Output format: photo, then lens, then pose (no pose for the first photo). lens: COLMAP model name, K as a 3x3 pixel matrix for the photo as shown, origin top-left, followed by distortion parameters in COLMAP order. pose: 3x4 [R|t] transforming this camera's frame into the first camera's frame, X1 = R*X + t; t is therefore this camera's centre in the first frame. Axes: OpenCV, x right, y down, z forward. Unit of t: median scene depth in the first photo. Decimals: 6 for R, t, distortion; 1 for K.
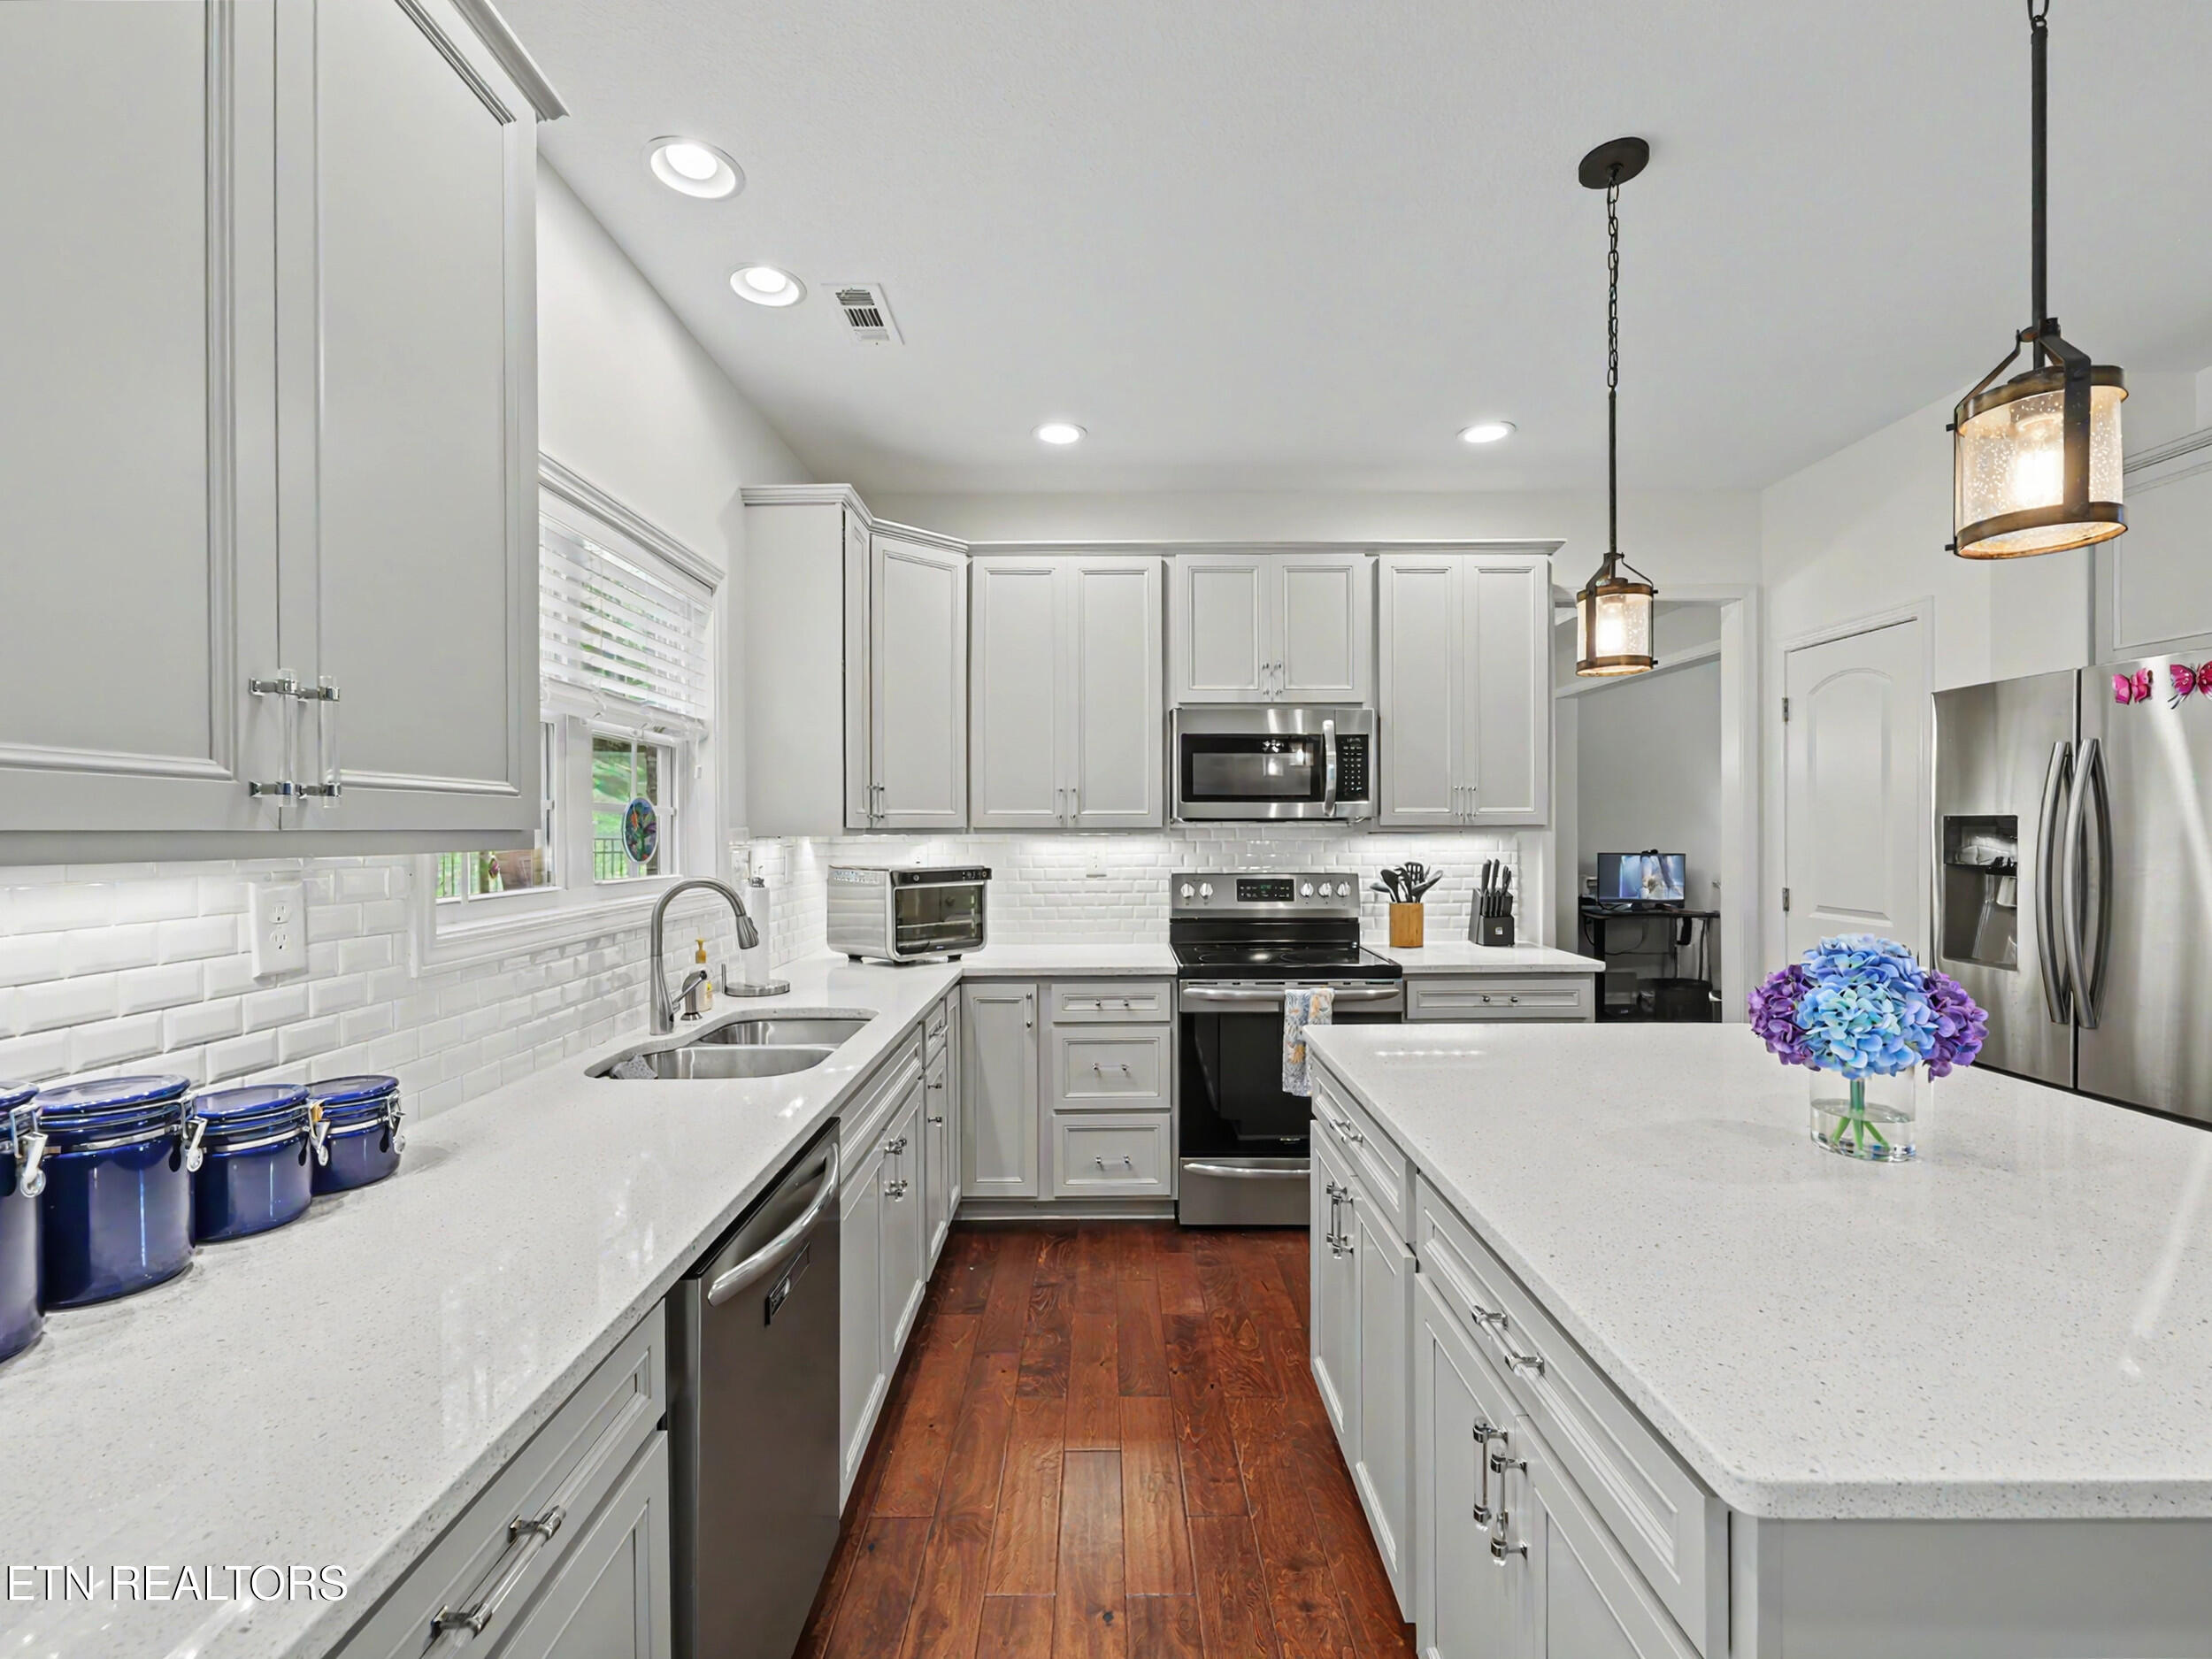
lens RADIAL K [[971.5, 0, 1111.3], [0, 971.5, 824.0], [0, 0, 1]] dist [-0.010932, 0.001317]
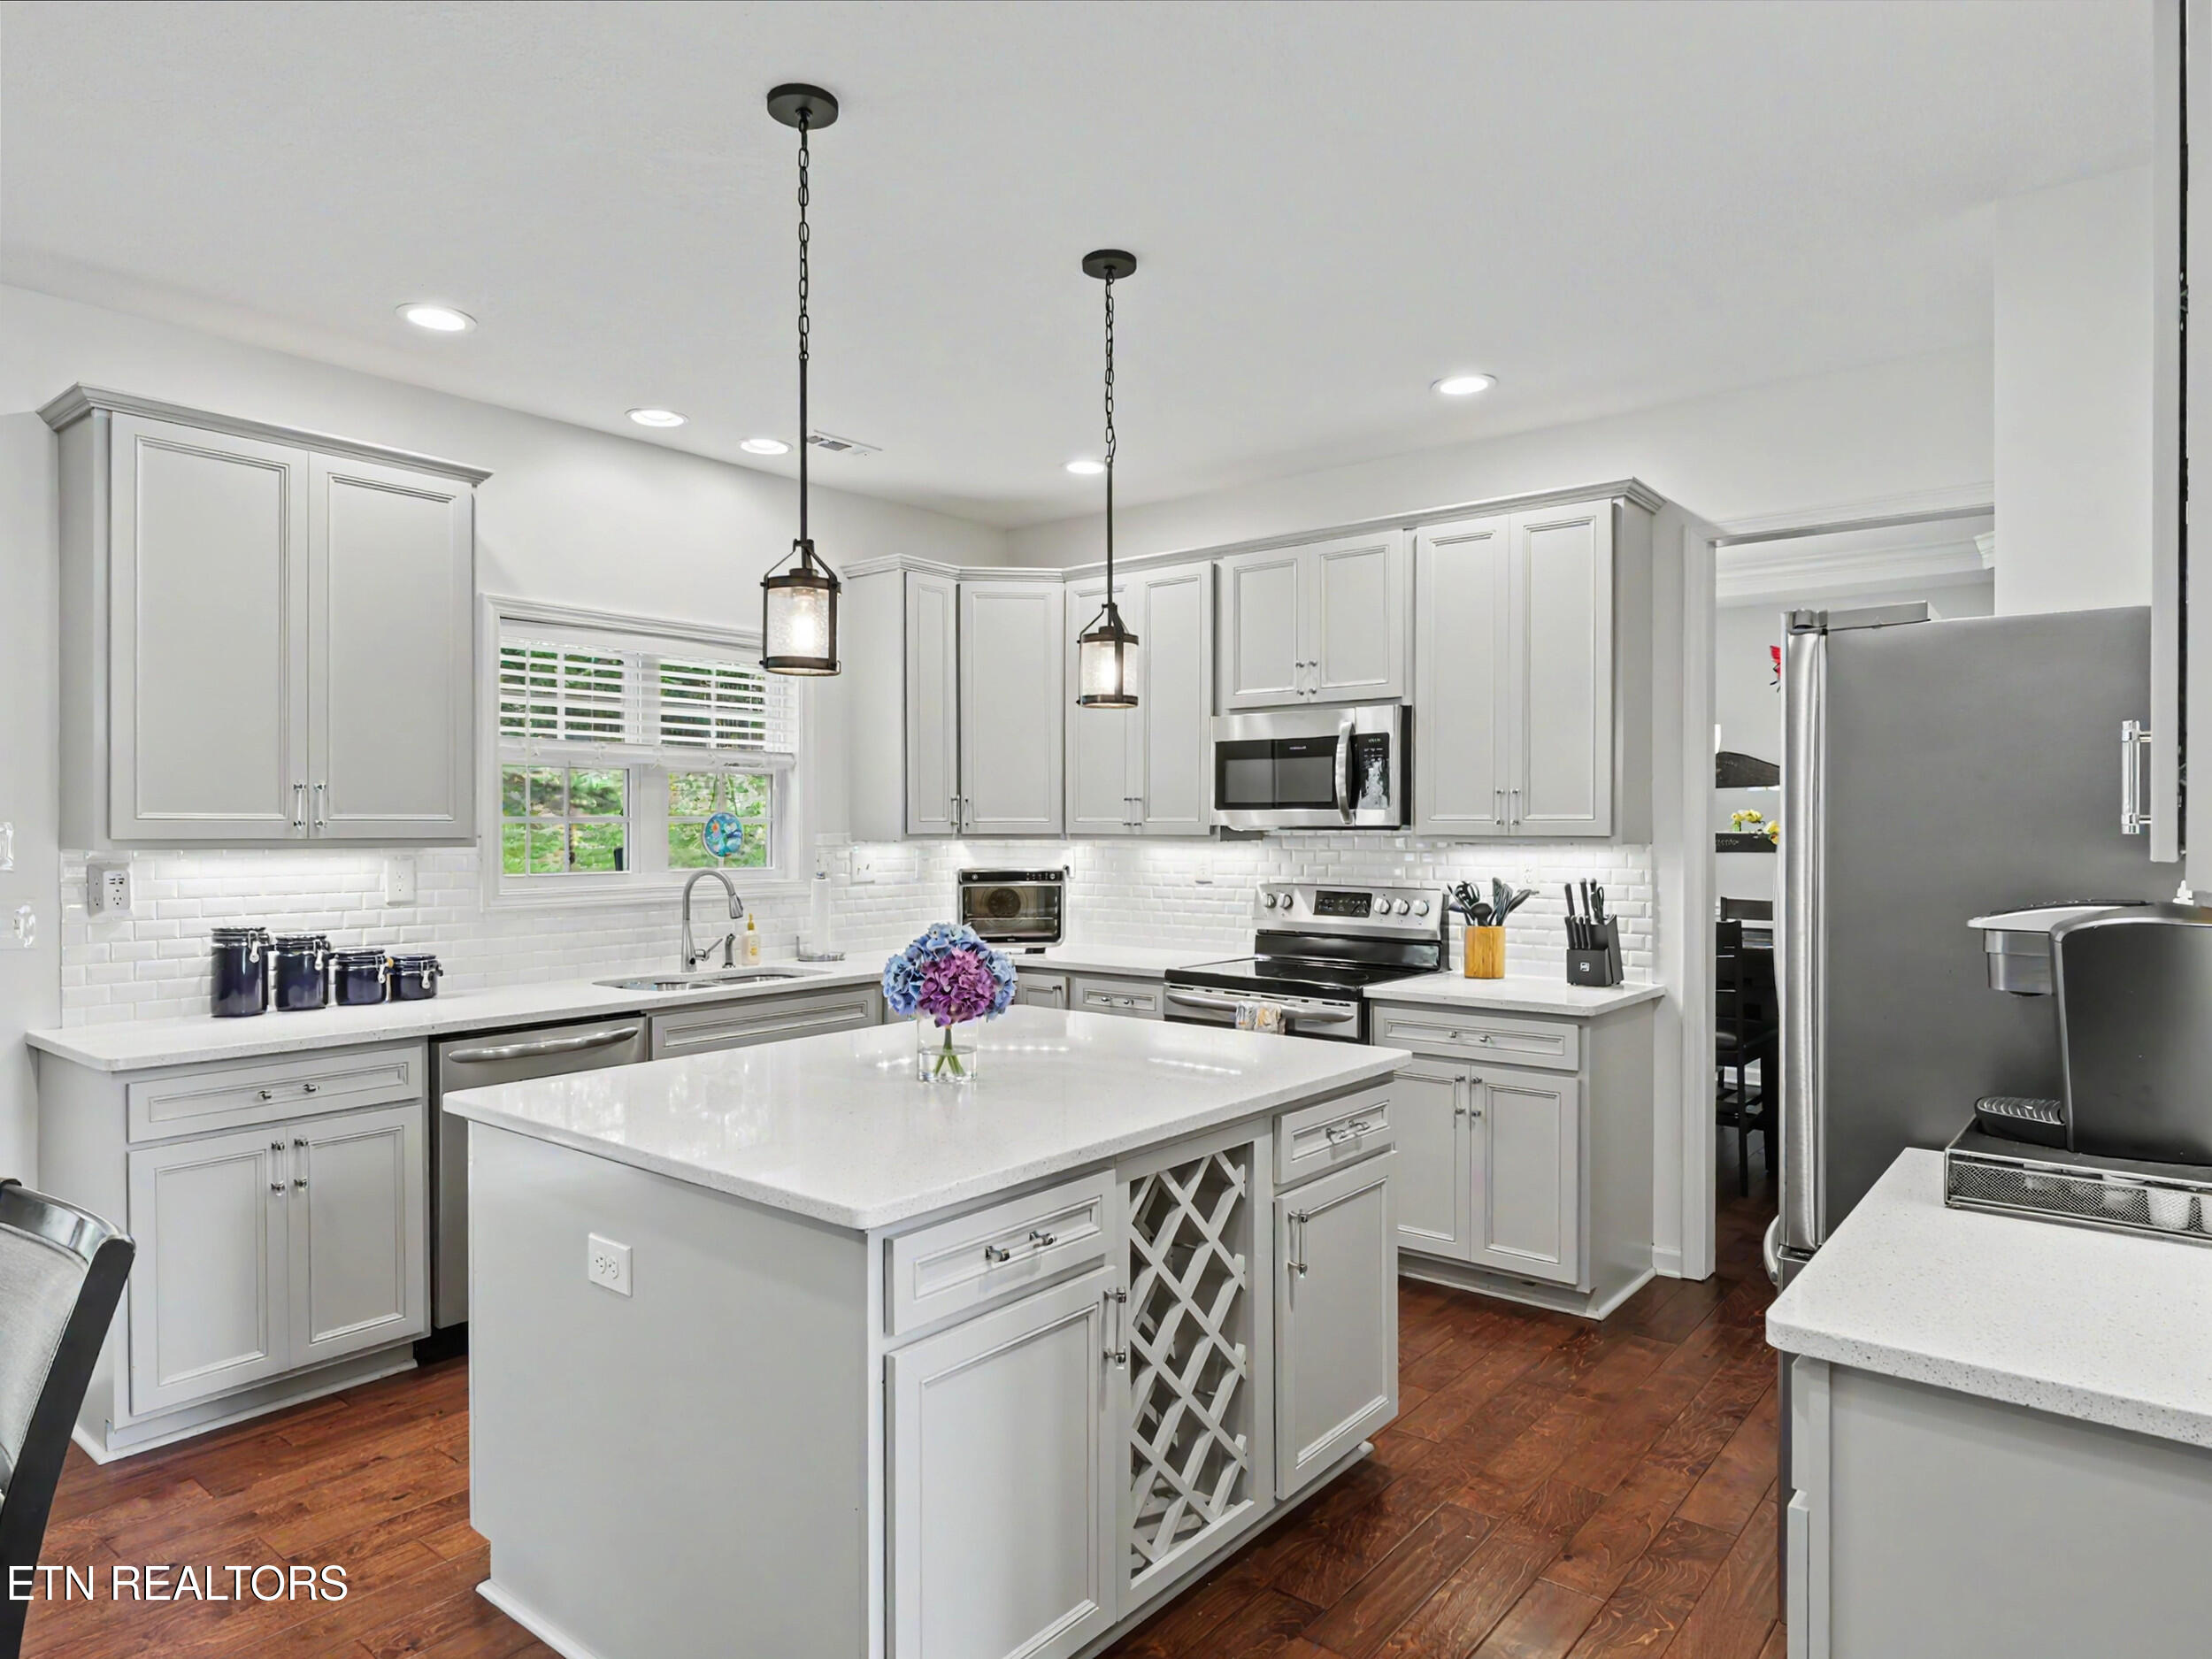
lens RADIAL K [[1362.1, 0, 1090.9], [0, 1362.1, 827.6], [0, 0, 1]] dist [-0.002488, -0.000787]
pose [[0.770097, 0.005672, -0.637902, 0.858022], [0.000202, 0.999958, 0.009134, -0.016676], [0.637927, -0.007163, 0.770064, -0.149226]]
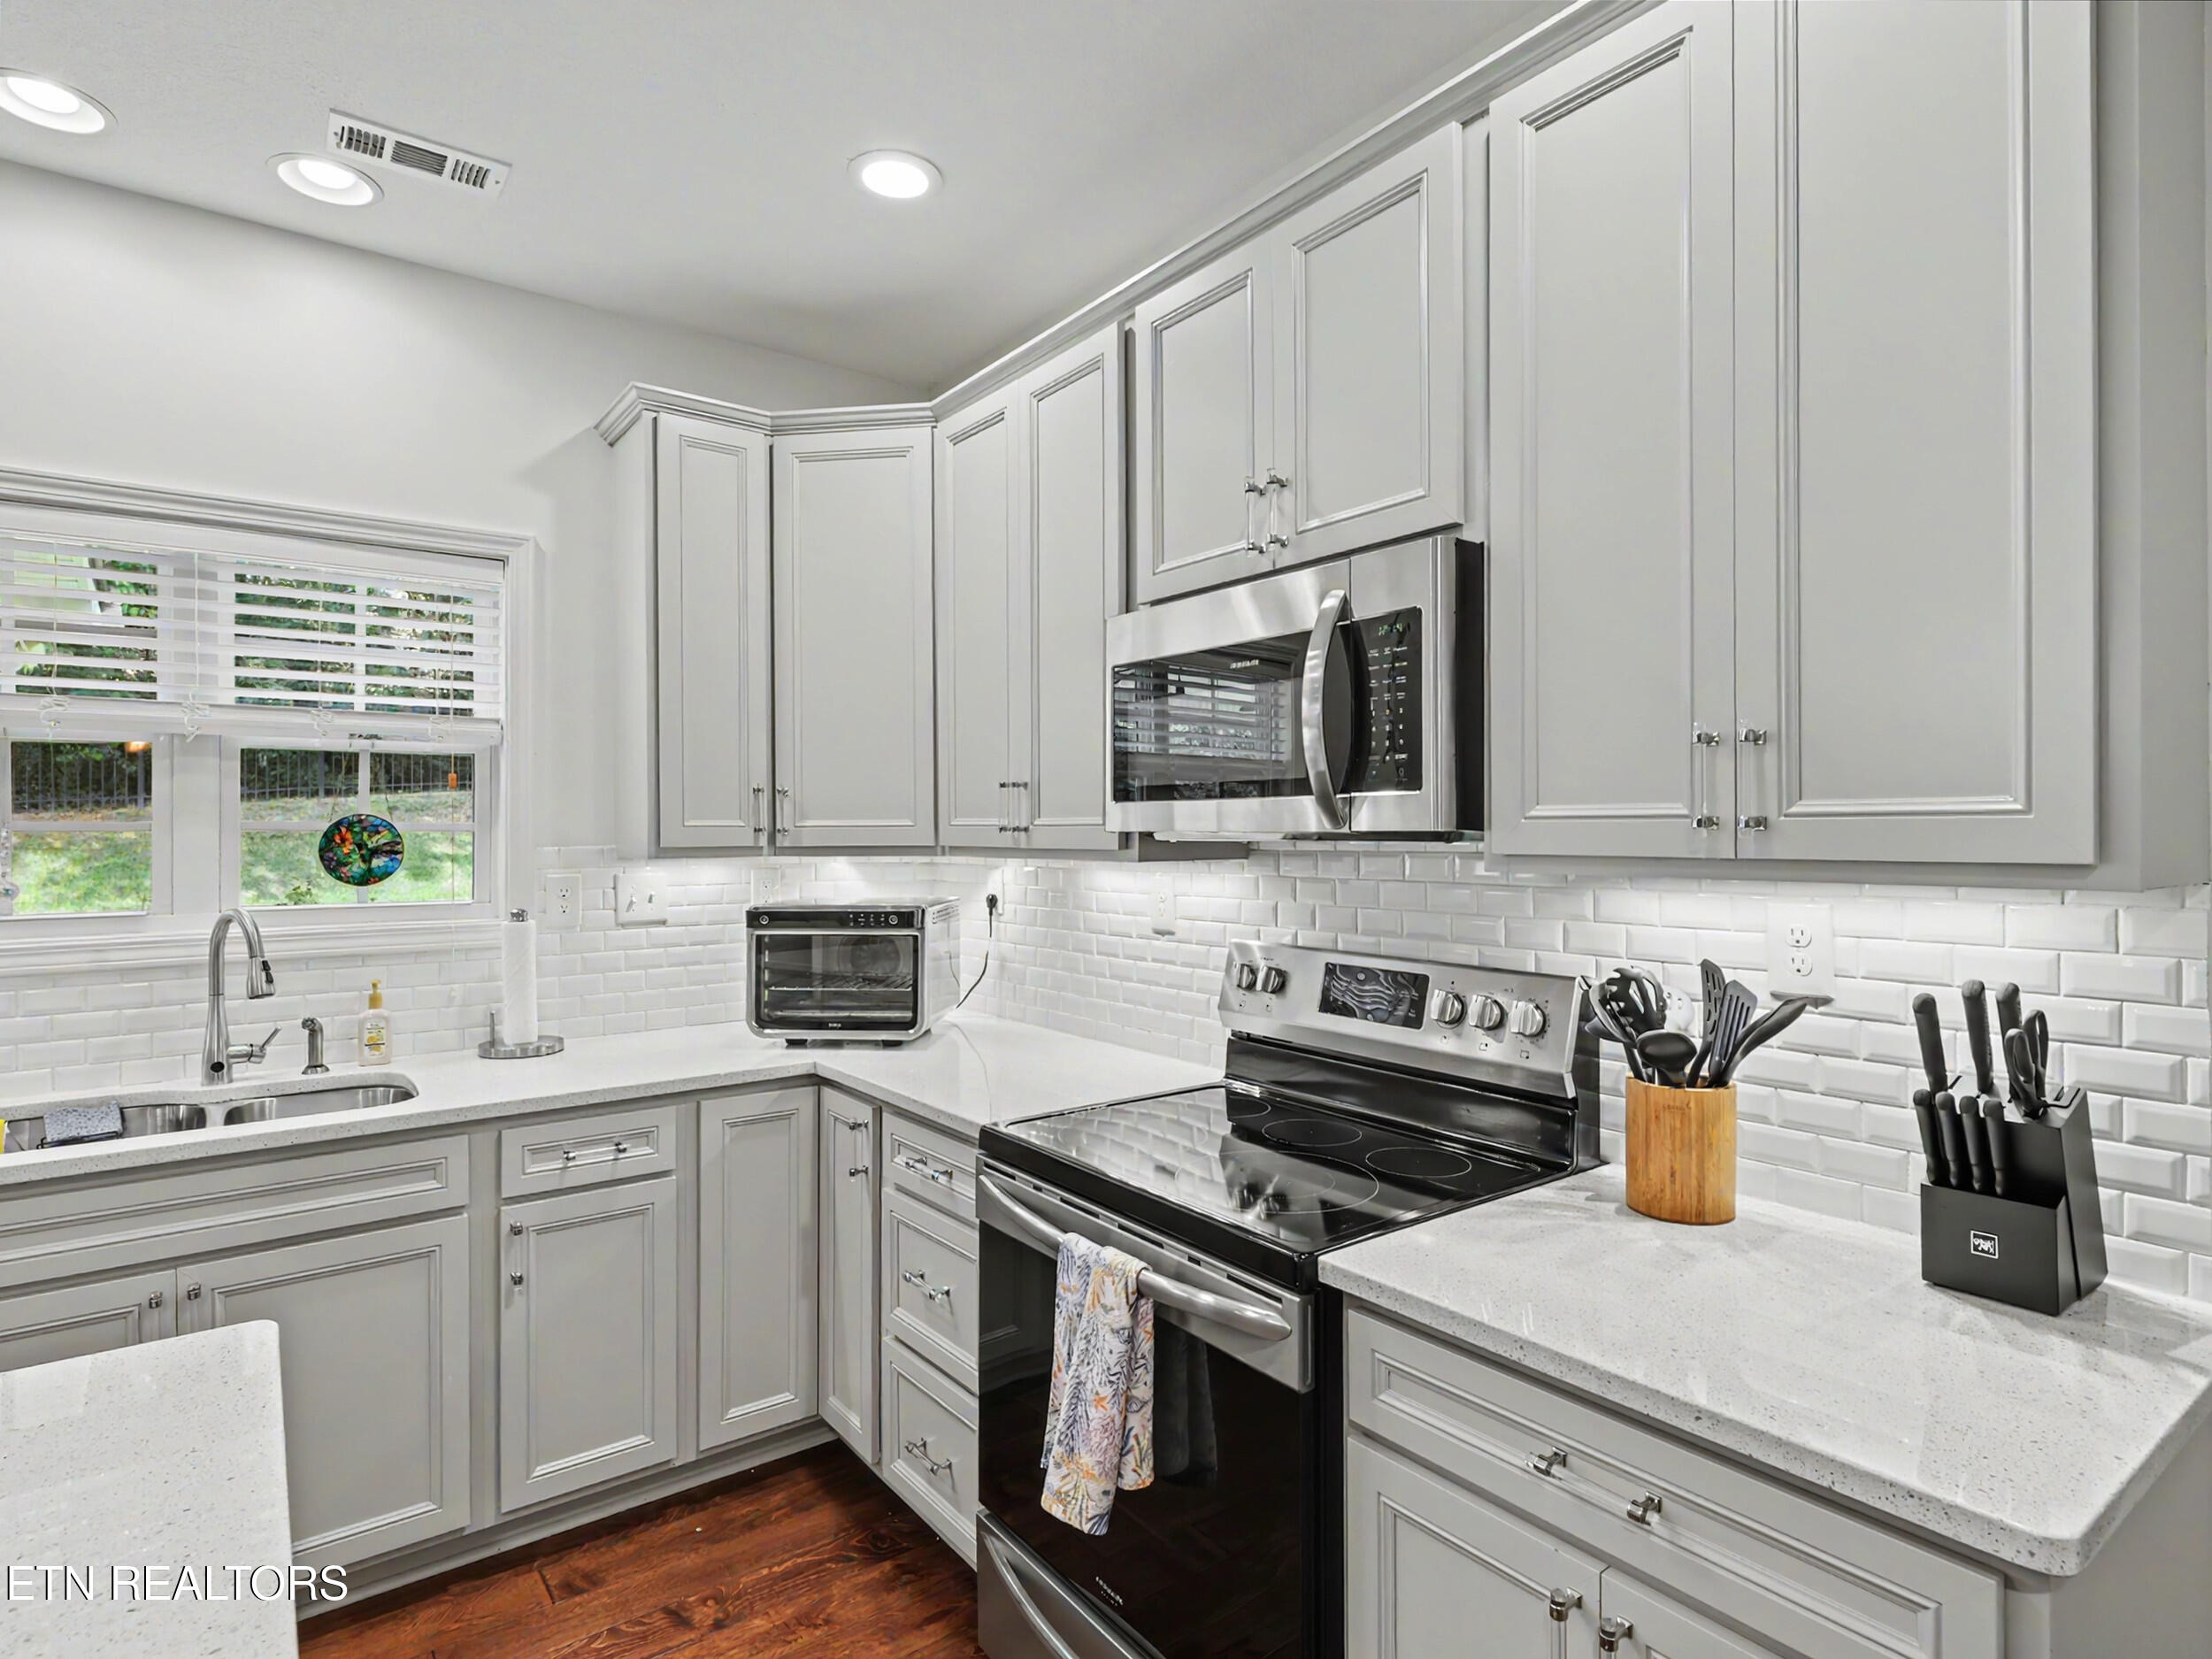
lens RADIAL K [[1165.8, 0, 1101.3], [0, 1165.8, 819.9], [0, 0, 1]] dist [0.003925, -0.001180]
pose [[0.594886, -0.003966, -0.803801, 0.550405], [0.006083, 0.999981, -0.000433, -0.012271], [0.803787, -0.004632, 0.594899, 0.636745]]
